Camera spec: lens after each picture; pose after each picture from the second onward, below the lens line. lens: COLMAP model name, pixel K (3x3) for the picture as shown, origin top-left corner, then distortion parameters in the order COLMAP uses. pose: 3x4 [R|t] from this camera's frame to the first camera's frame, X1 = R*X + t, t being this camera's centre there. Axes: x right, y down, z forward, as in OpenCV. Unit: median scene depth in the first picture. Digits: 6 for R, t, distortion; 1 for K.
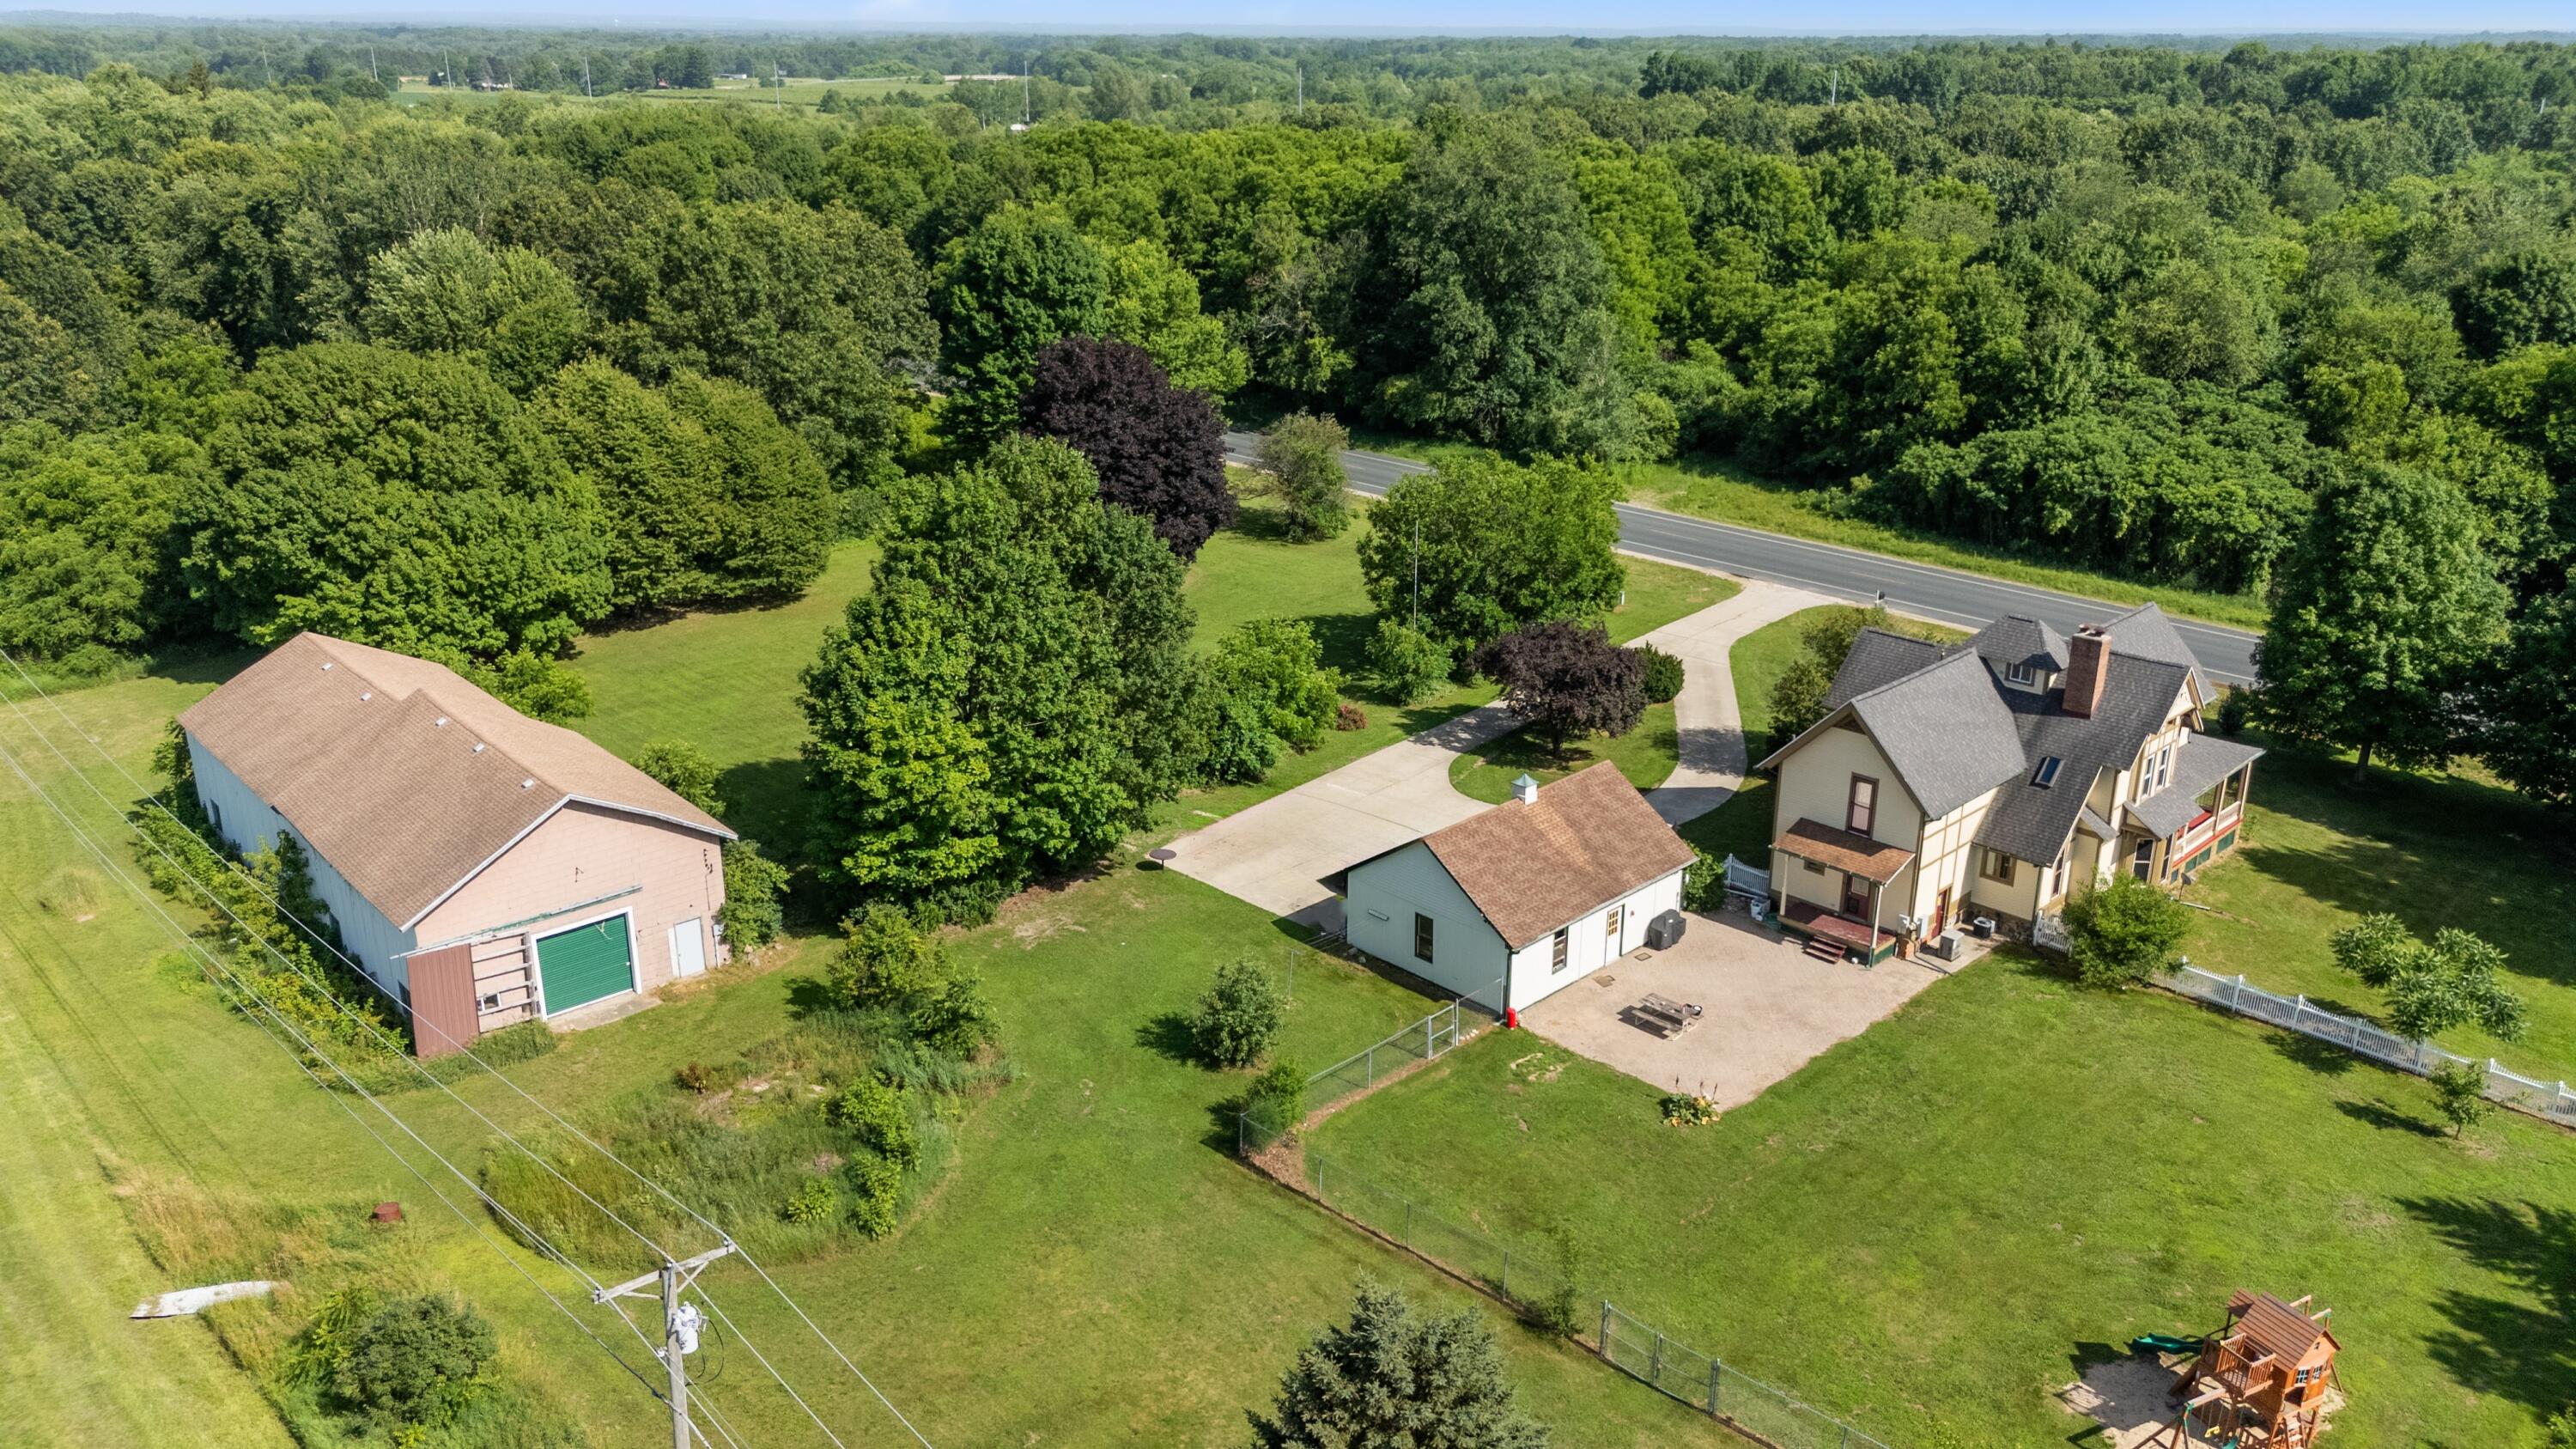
lens RADIAL K [[1914.6, 0, 1288.0], [0, 1914.6, 724.5], [0, 0, 1]] dist [0.004359, -0.005797]
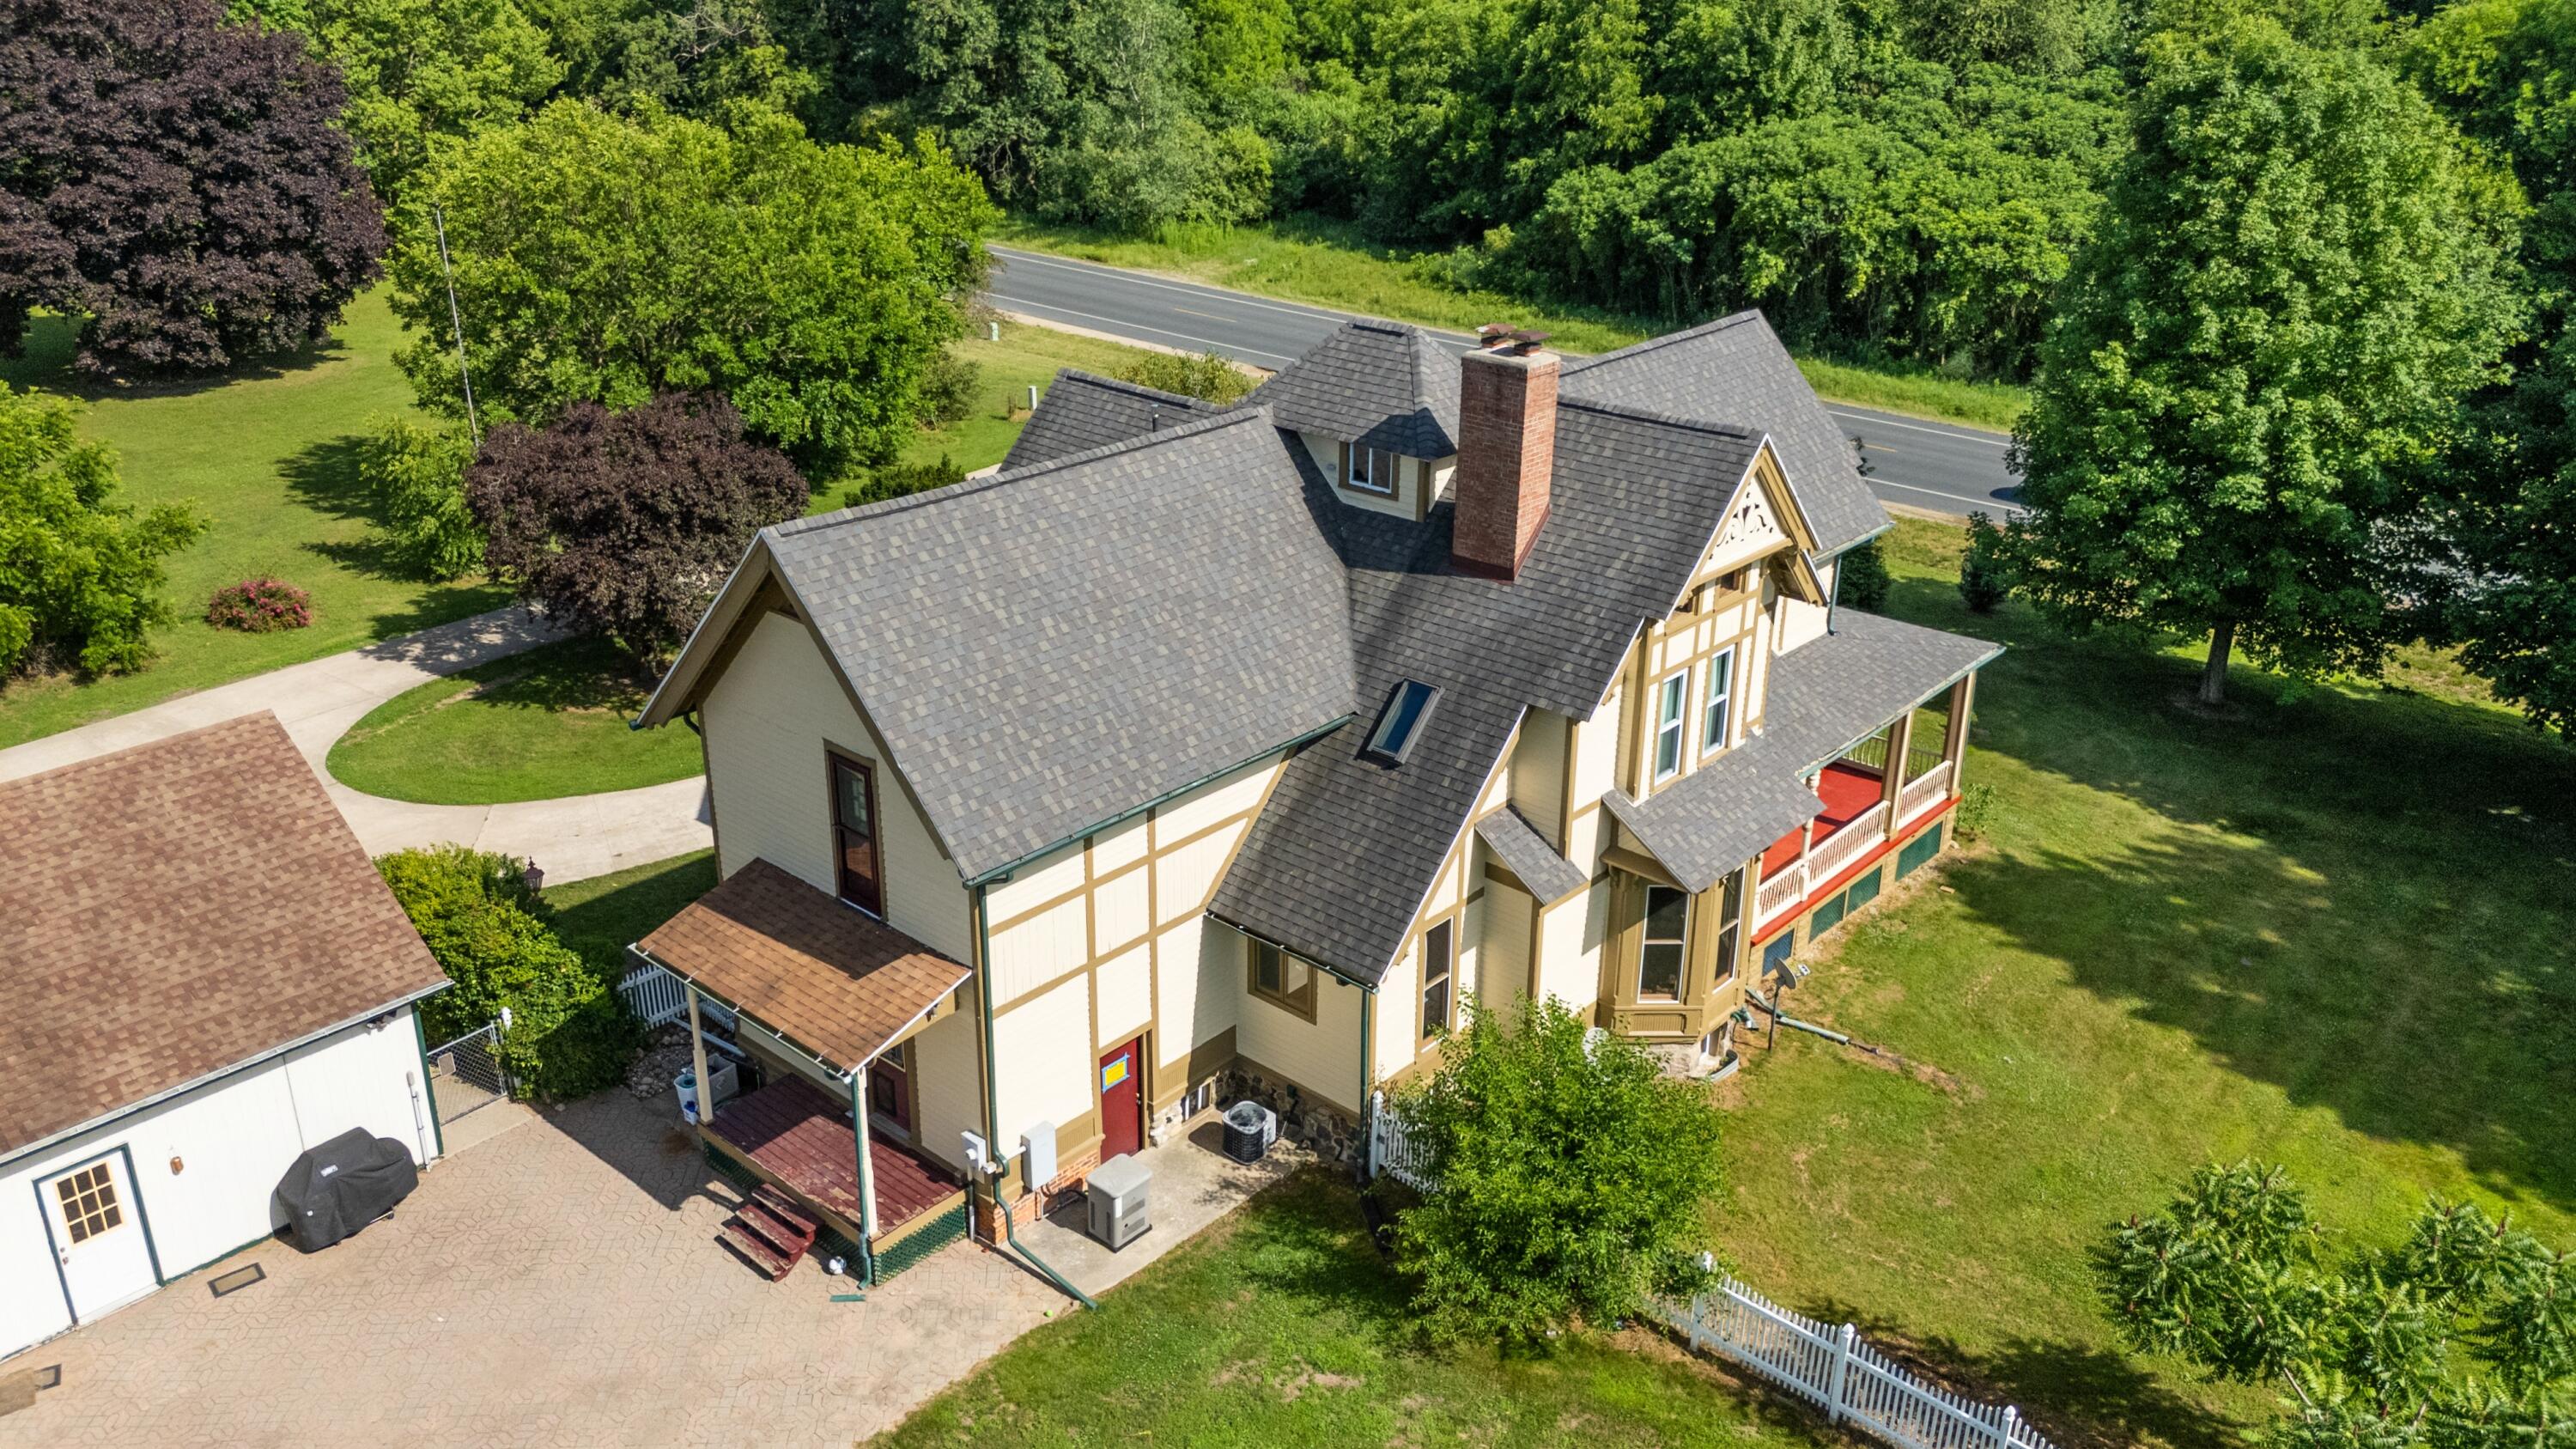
lens RADIAL K [[1919.2, 0, 1350.0], [0, 1919.2, 738.3], [0, 0, 1]] dist [0.052416, -0.046287]
pose [[0.996240, -0.022383, 0.083696, 0.290924], [0.016811, 0.997631, 0.066699, 0.002089], [-0.084990, -0.065042, 0.994257, 0.511934]]
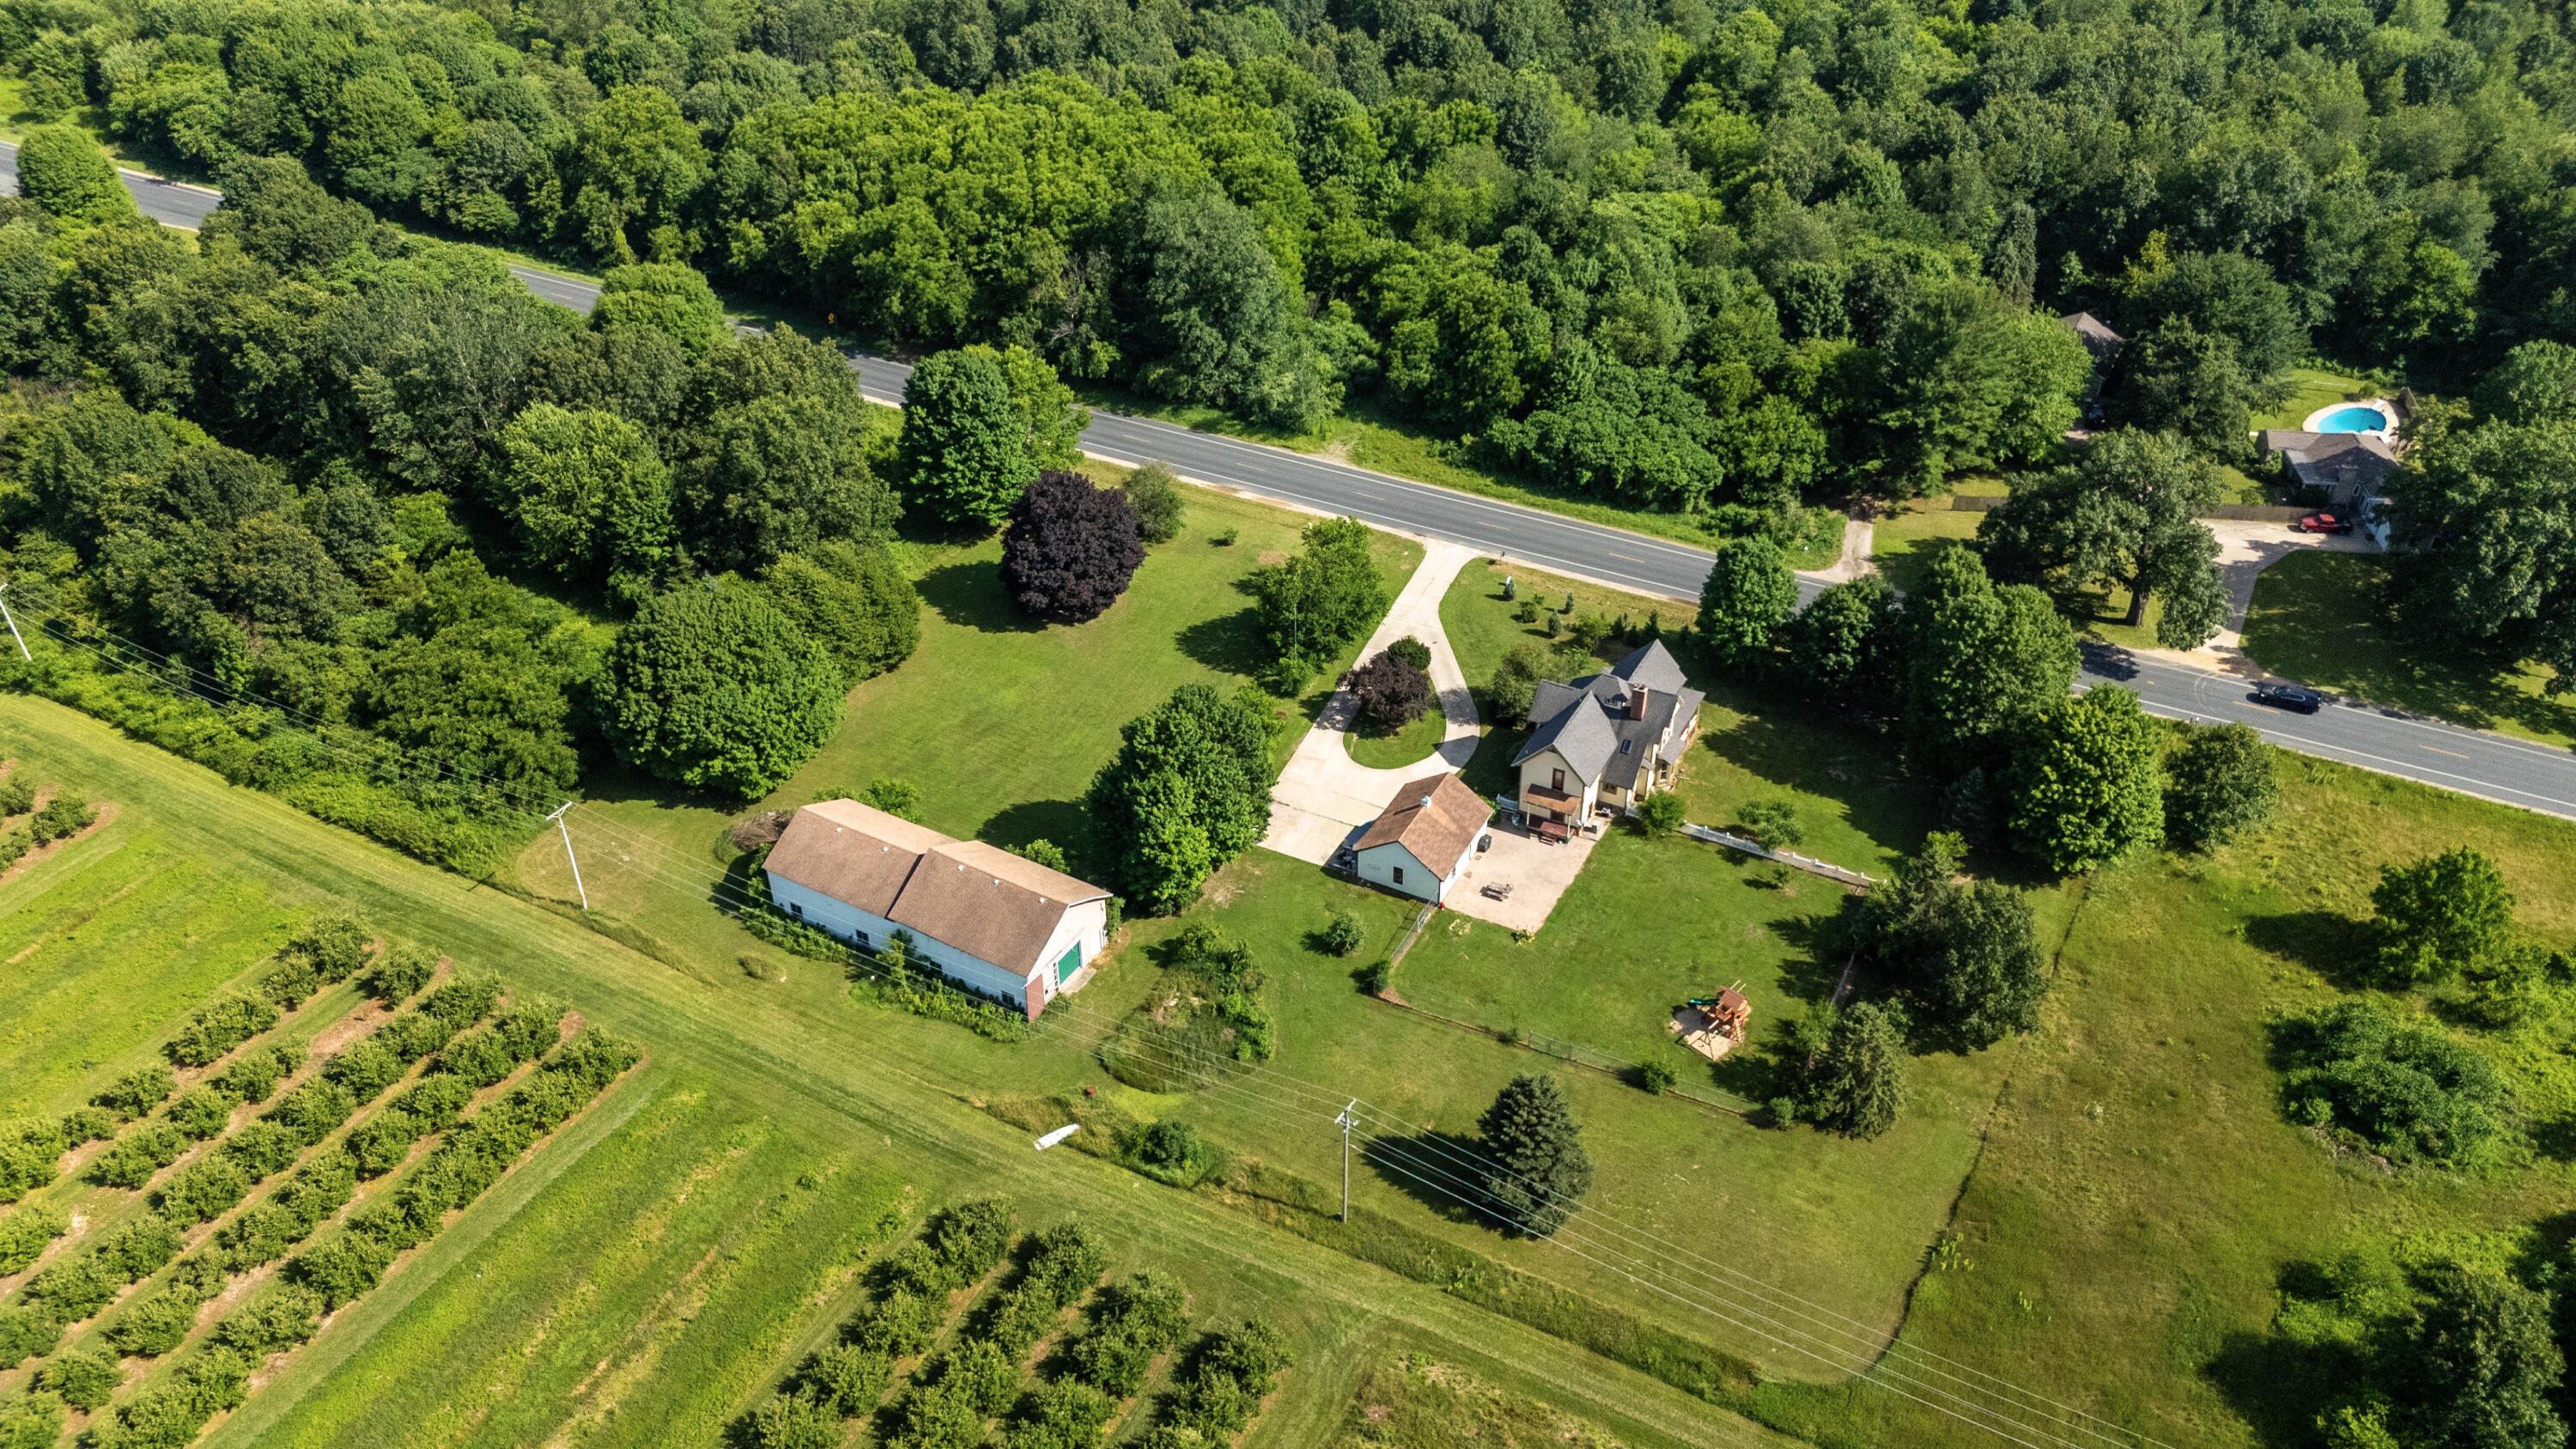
lens RADIAL K [[1914.6, 0, 1288.0], [0, 1914.6, 724.5], [0, 0, 1]] dist [0.004359, -0.005797]
pose [[0.951611, -0.185527, 0.244983, -0.473384], [0.112759, 0.952393, 0.283255, -0.589805], [-0.285872, -0.241925, 0.927227, -0.877521]]
